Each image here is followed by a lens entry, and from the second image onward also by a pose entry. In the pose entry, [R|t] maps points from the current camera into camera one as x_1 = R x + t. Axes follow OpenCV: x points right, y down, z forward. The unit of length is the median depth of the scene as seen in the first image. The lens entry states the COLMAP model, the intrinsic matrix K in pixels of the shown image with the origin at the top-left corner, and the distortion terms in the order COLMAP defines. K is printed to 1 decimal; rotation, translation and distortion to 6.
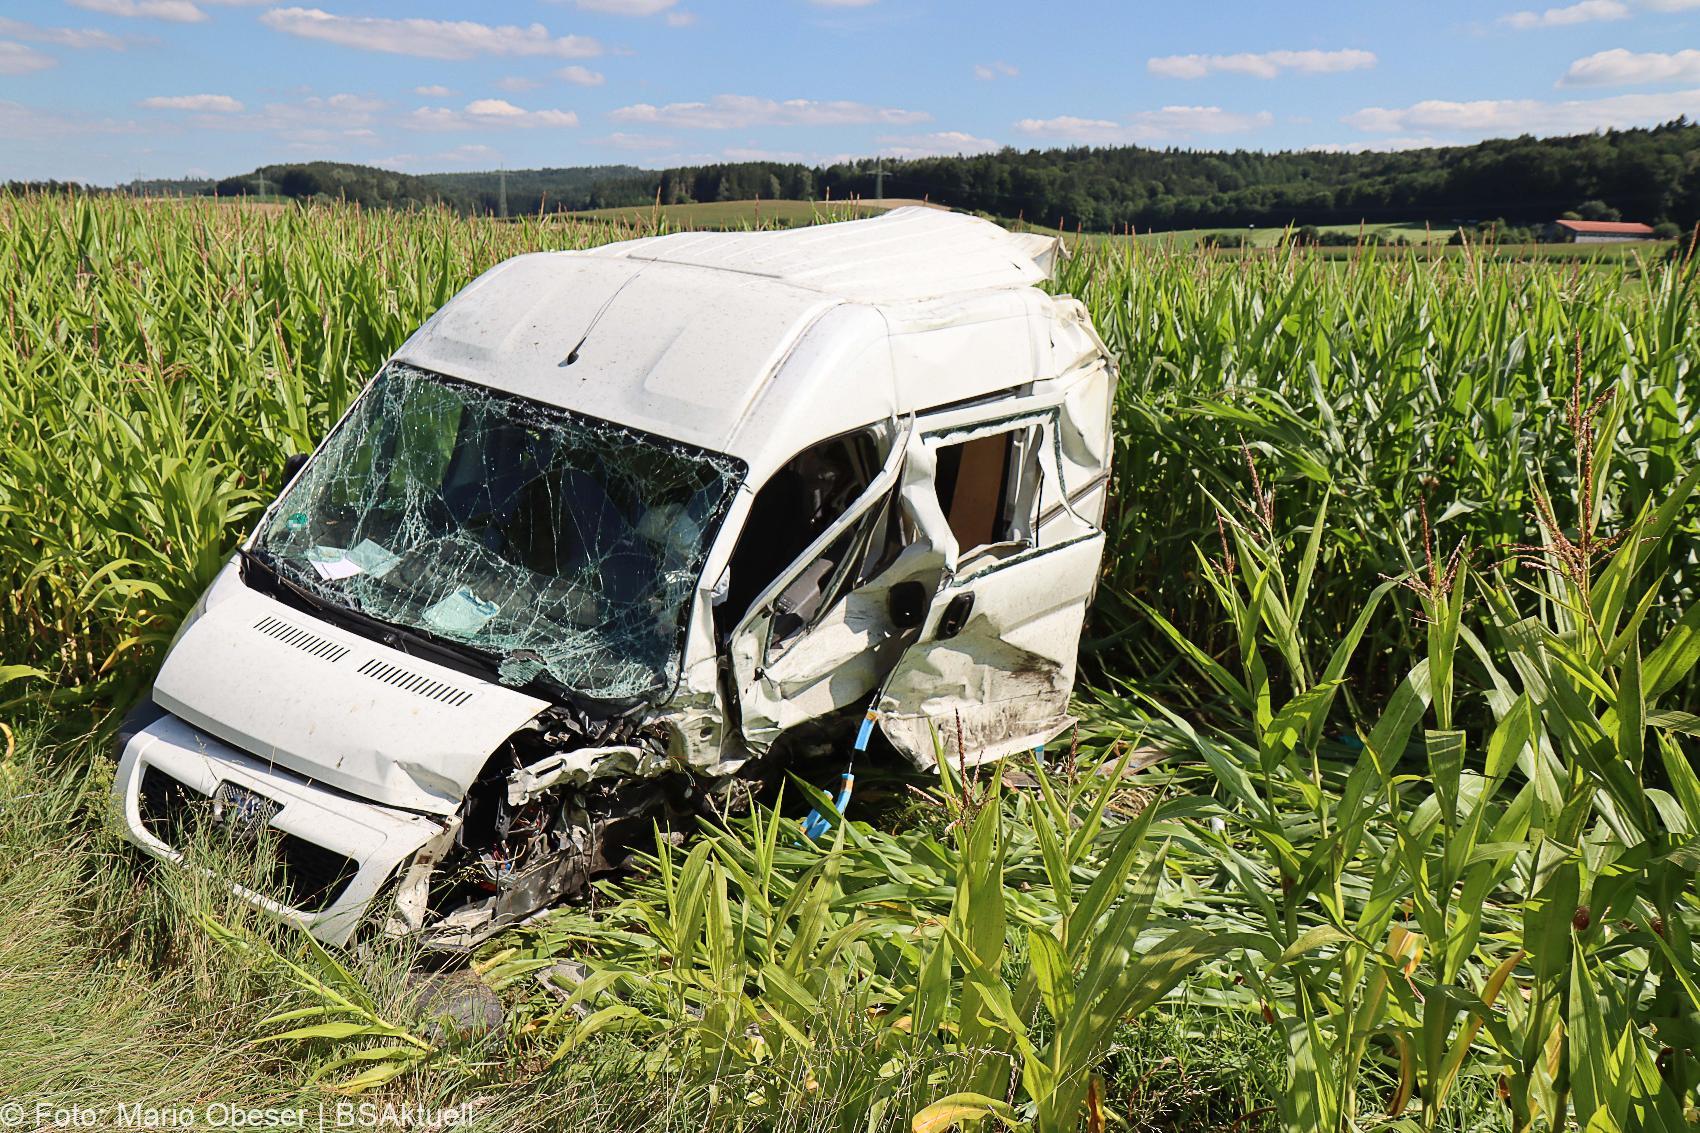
lens RADIAL K [[1371.9, 0, 841.1], [0, 1371.9, 586.5], [0, 0, 1]] dist [-0.116257, 0.131821]
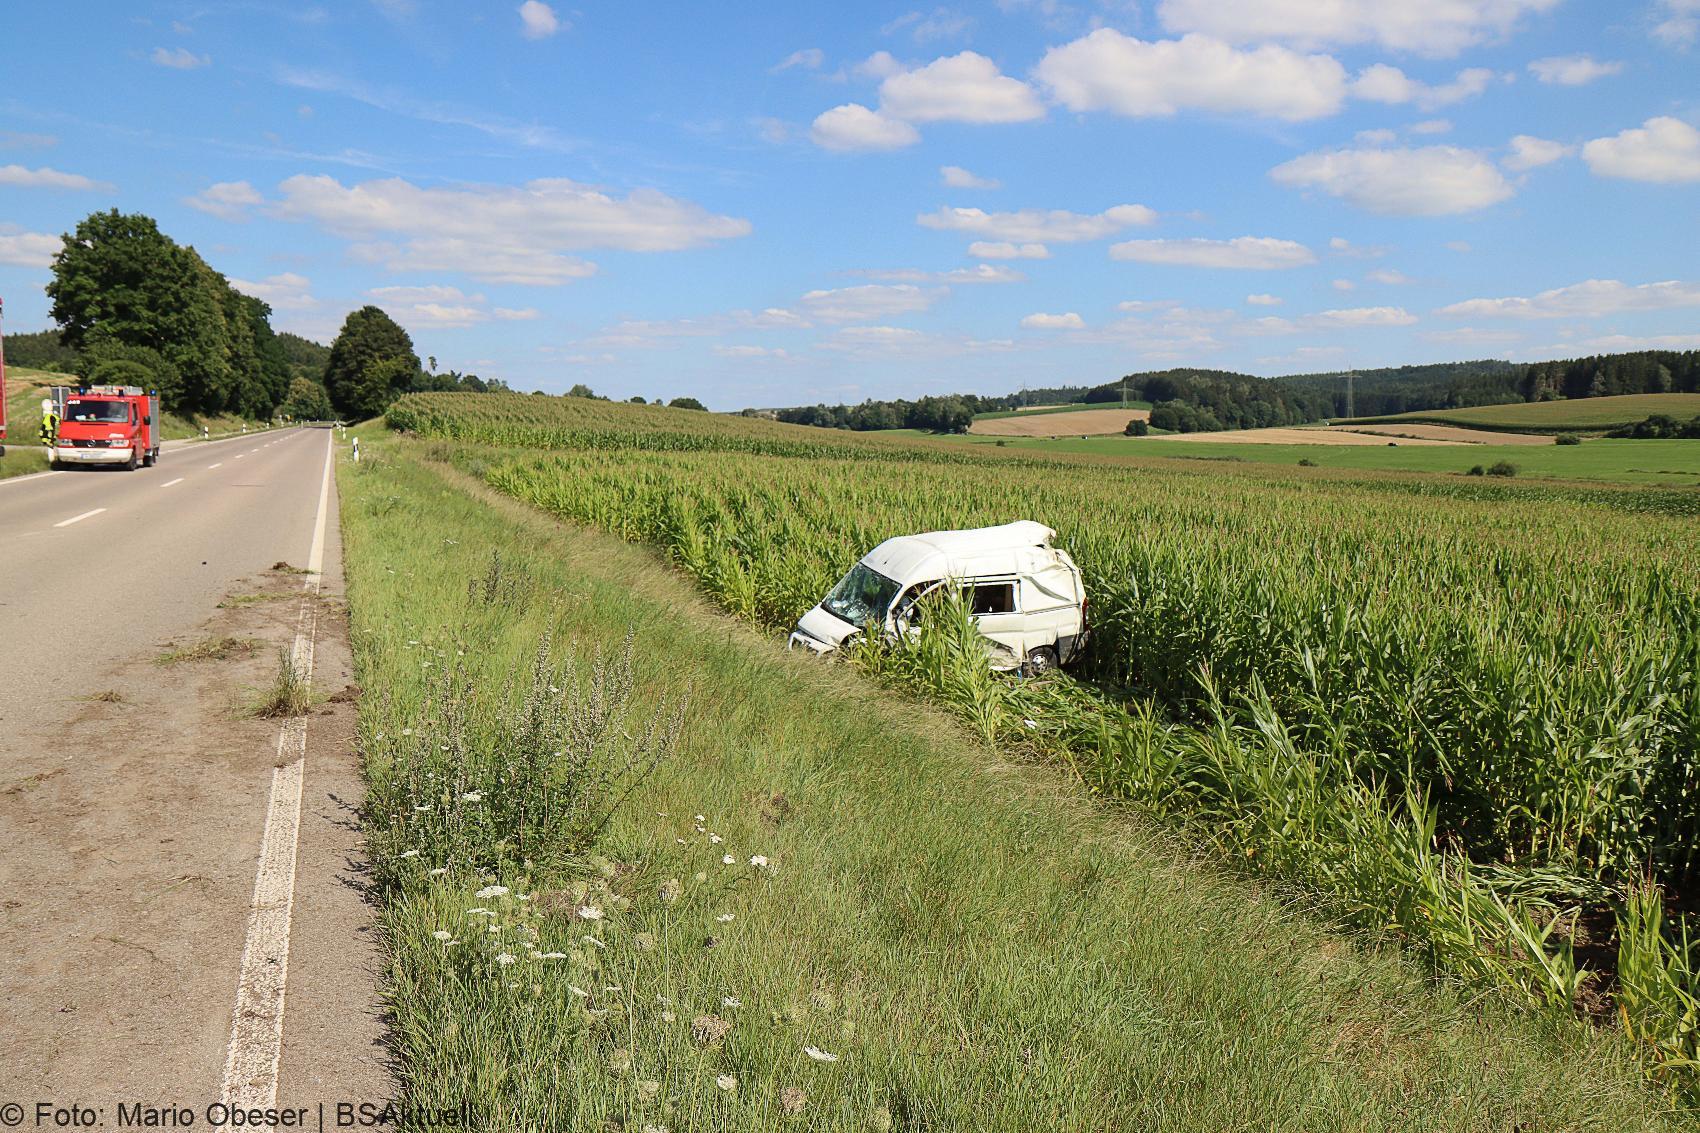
lens RADIAL K [[1371.9, 0, 841.1], [0, 1371.9, 586.5], [0, 0, 1]] dist [-0.116257, 0.131821]
pose [[0.826412, 0.035597, -0.561940, 2.482309], [-0.115964, 0.987365, -0.107996, 0.465511], [0.550995, 0.154414, 0.820098, -3.127978]]
